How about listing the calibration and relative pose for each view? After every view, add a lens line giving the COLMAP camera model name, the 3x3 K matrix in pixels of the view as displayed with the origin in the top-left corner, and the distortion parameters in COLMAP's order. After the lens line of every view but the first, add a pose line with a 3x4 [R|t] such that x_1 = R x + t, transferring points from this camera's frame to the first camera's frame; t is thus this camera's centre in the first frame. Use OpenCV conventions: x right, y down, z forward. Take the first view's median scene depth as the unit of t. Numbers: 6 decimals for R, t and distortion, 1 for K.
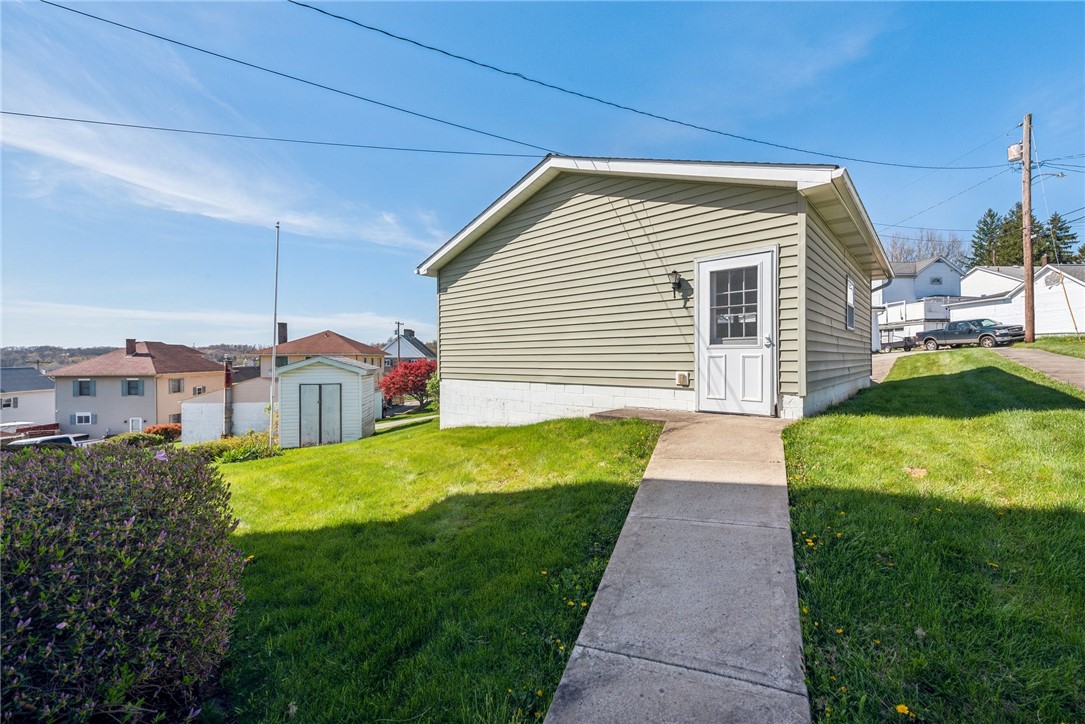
lens RADIAL K [[446.0, 0, 547.2], [0, 446.0, 360.5], [0, 0, 1]] dist [0.000525, 0.000047]
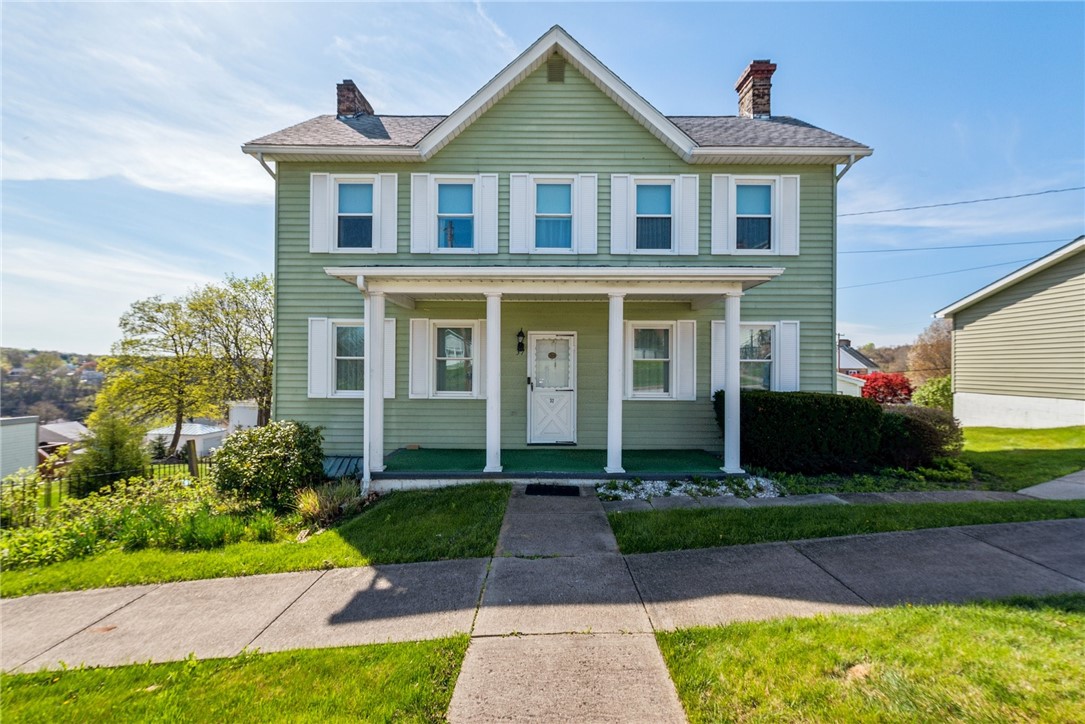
lens RADIAL K [[446.0, 0, 547.2], [0, 446.0, 360.5], [0, 0, 1]] dist [0.000525, 0.000047]
pose [[0.655635, -0.000399, -0.755078, -0.012917], [-0.013362, 0.999837, -0.012130, -0.011909], [0.754960, 0.018042, 0.655523, -0.456050]]
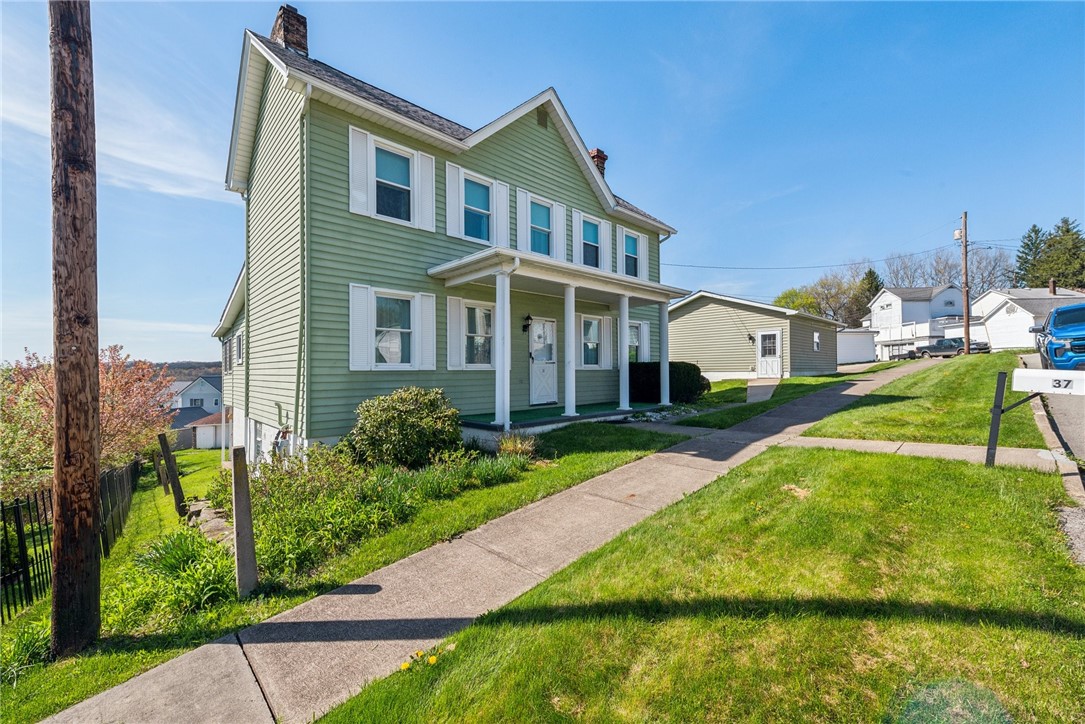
lens RADIAL K [[438.4, 0, 542.5], [0, 438.4, 362.0], [0, 0, 1]] dist [0.009135, -0.000626]
pose [[0.995300, -0.004394, -0.096739, -0.278915], [0.001955, 0.999678, -0.025292, 0.023937], [0.096819, 0.024984, 0.994988, -0.714585]]
